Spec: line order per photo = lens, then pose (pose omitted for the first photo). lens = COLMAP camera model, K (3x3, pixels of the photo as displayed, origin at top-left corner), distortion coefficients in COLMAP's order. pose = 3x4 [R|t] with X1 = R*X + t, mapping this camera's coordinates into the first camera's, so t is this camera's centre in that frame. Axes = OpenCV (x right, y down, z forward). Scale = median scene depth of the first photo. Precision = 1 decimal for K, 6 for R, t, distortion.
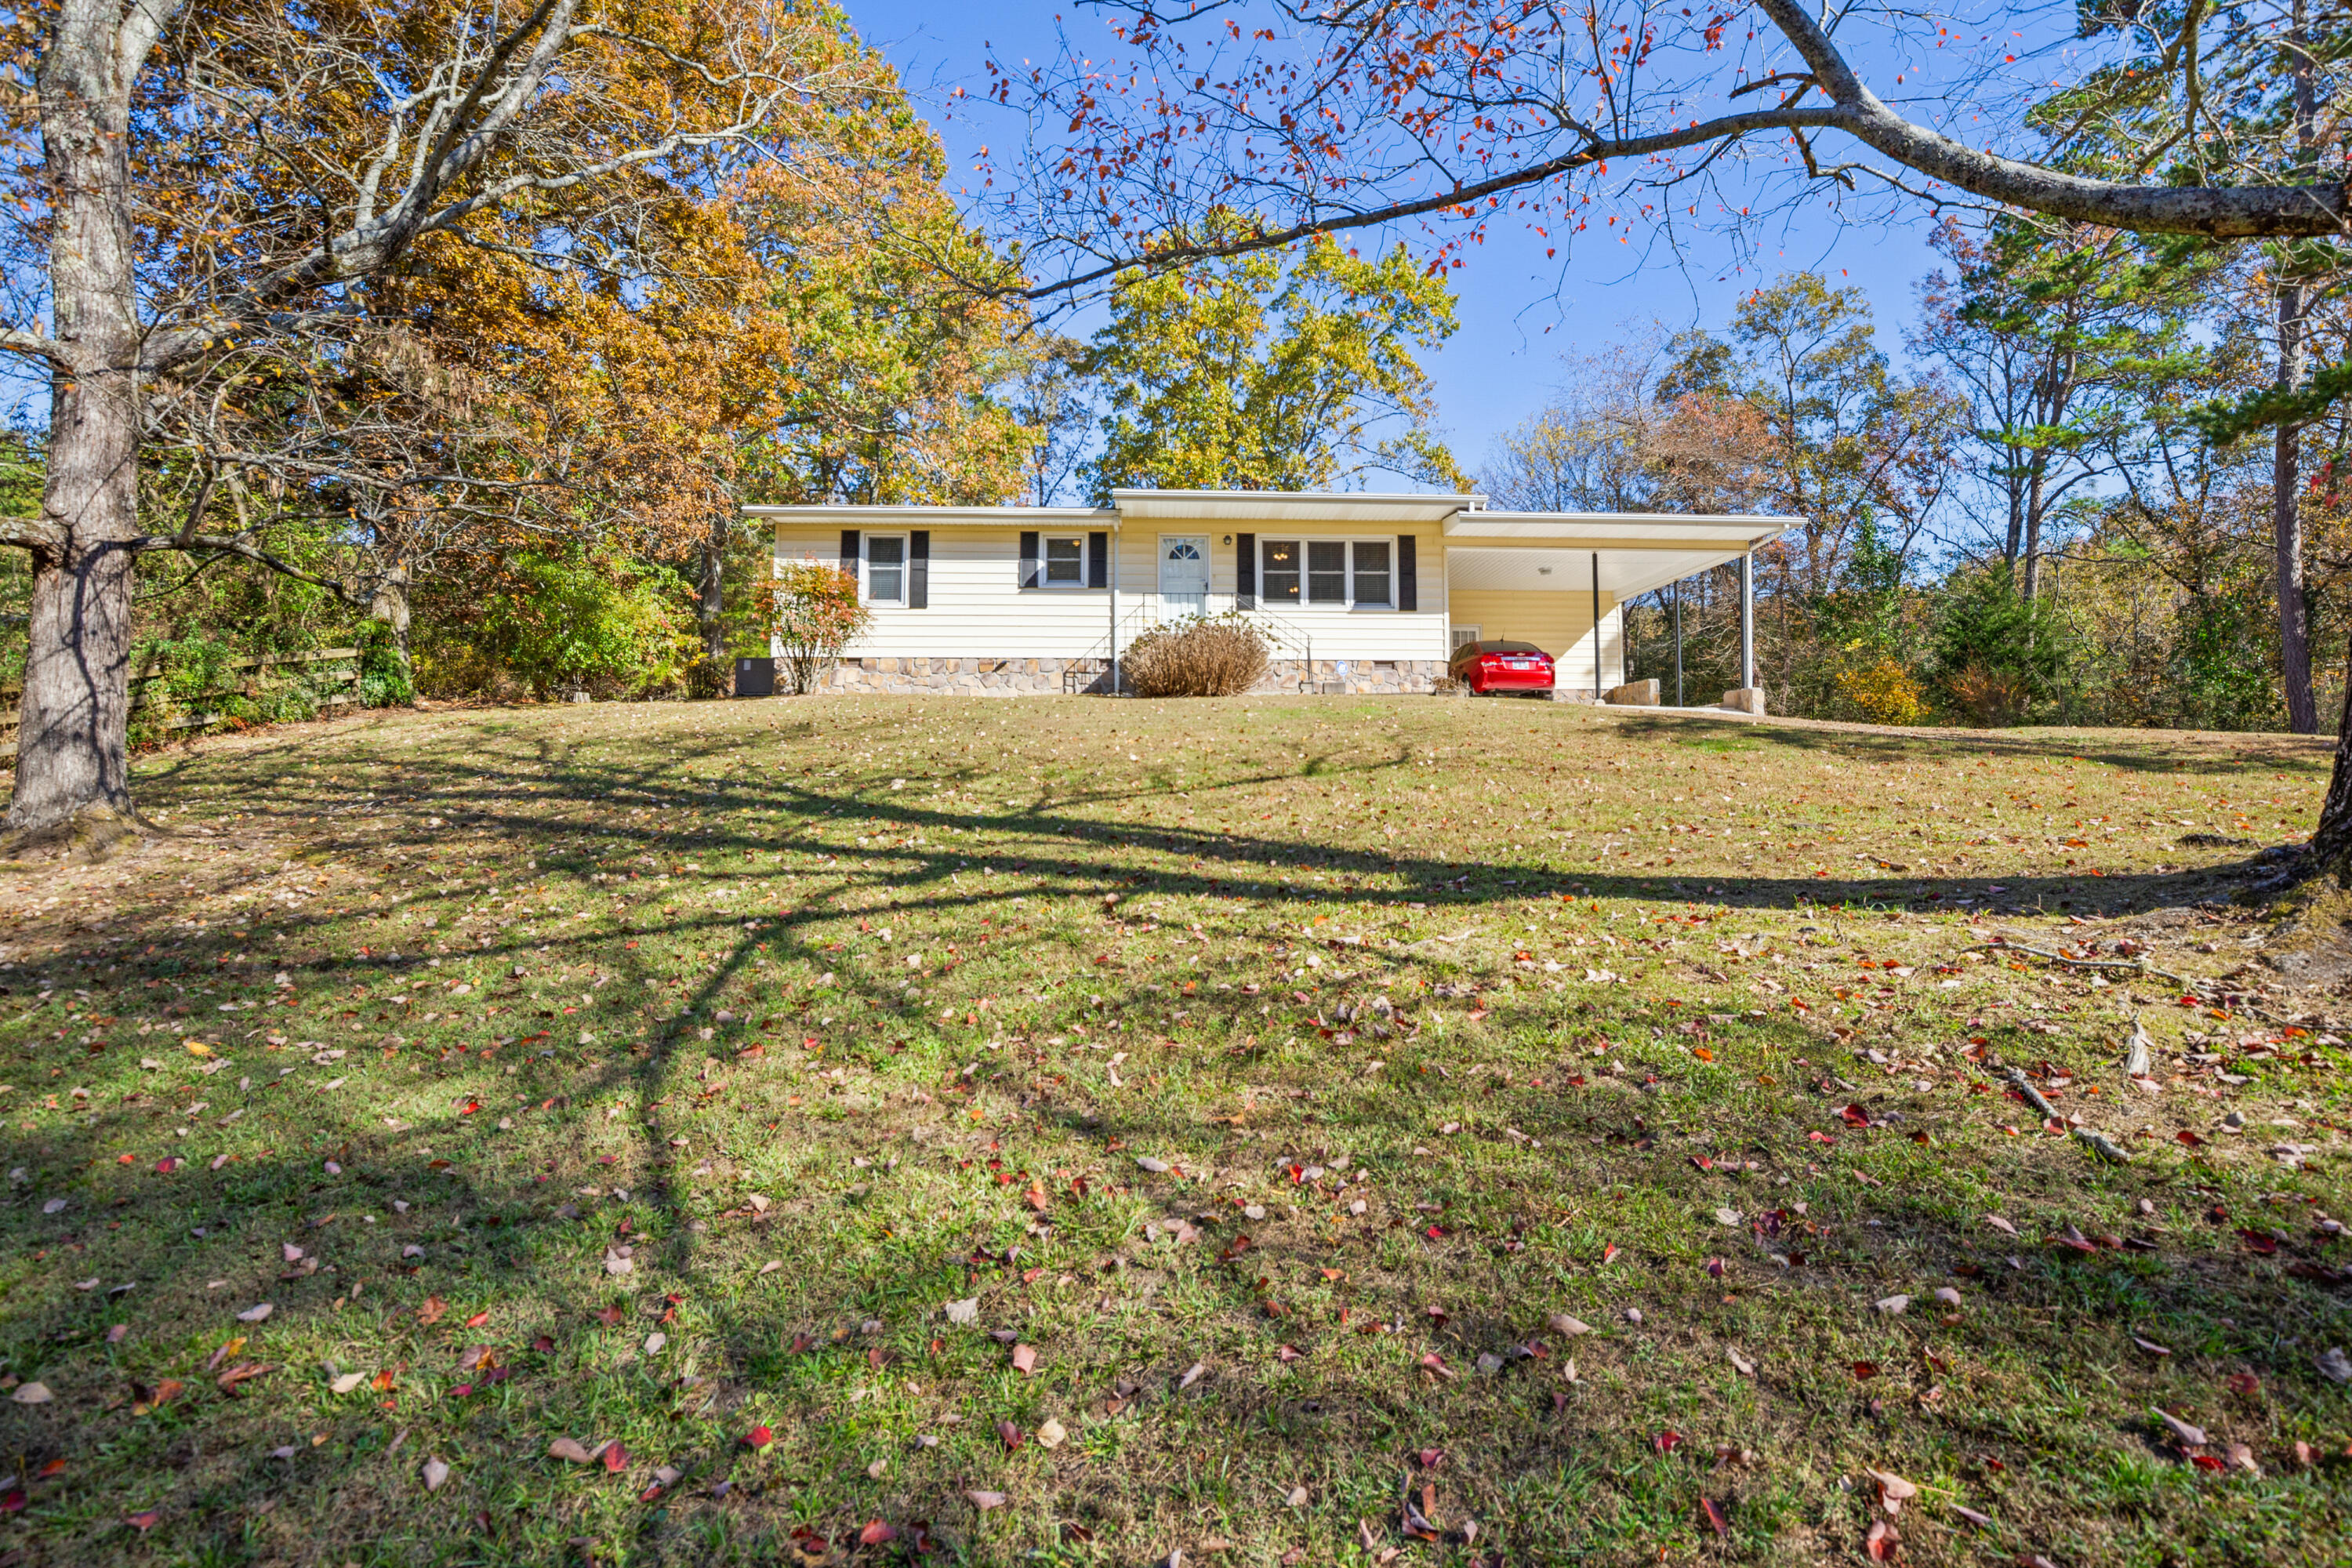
lens RADIAL K [[1120.4, 0, 1176.9], [0, 1120.4, 742.3], [0, 0, 1]] dist [-0.001398, 0.000214]
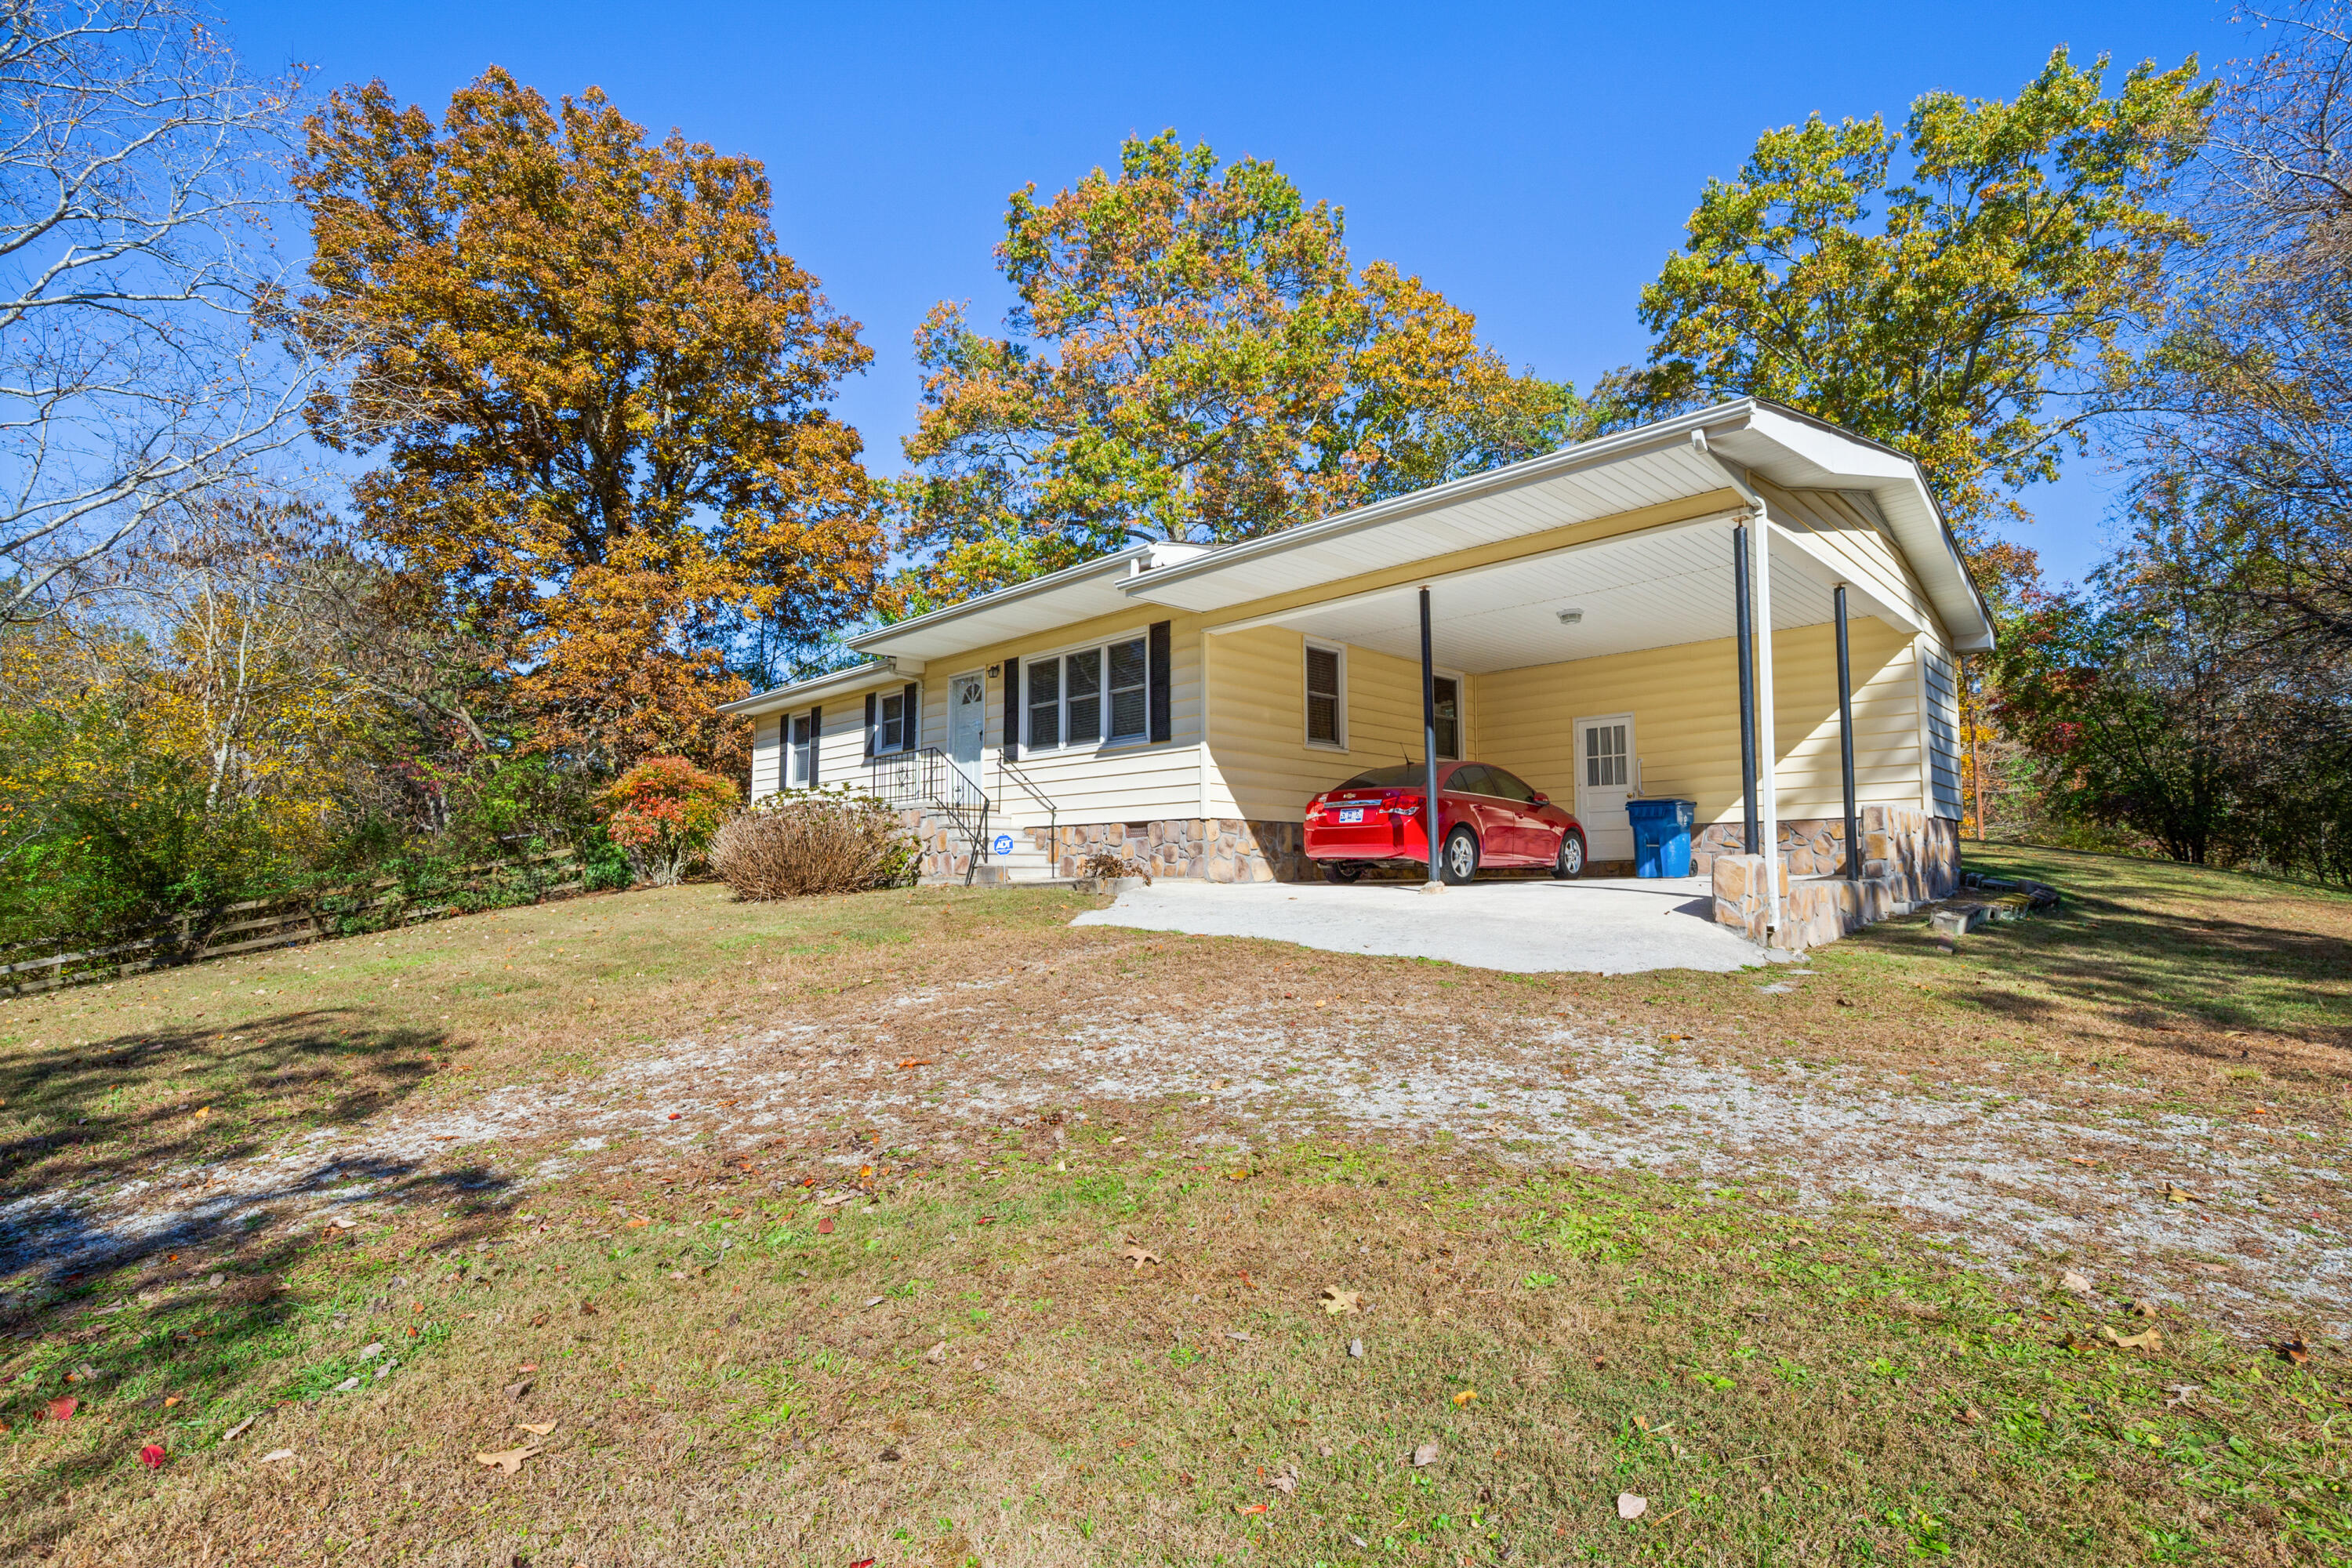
lens RADIAL K [[1074.2, 0, 1186.2], [0, 1074.2, 777.7], [0, 0, 1]] dist [-0.023122, 0.000313]
pose [[0.675700, -0.067937, -0.734039, 0.732325], [0.032534, 0.997522, -0.062374, -0.065670], [0.736458, 0.018265, 0.676237, 0.671852]]
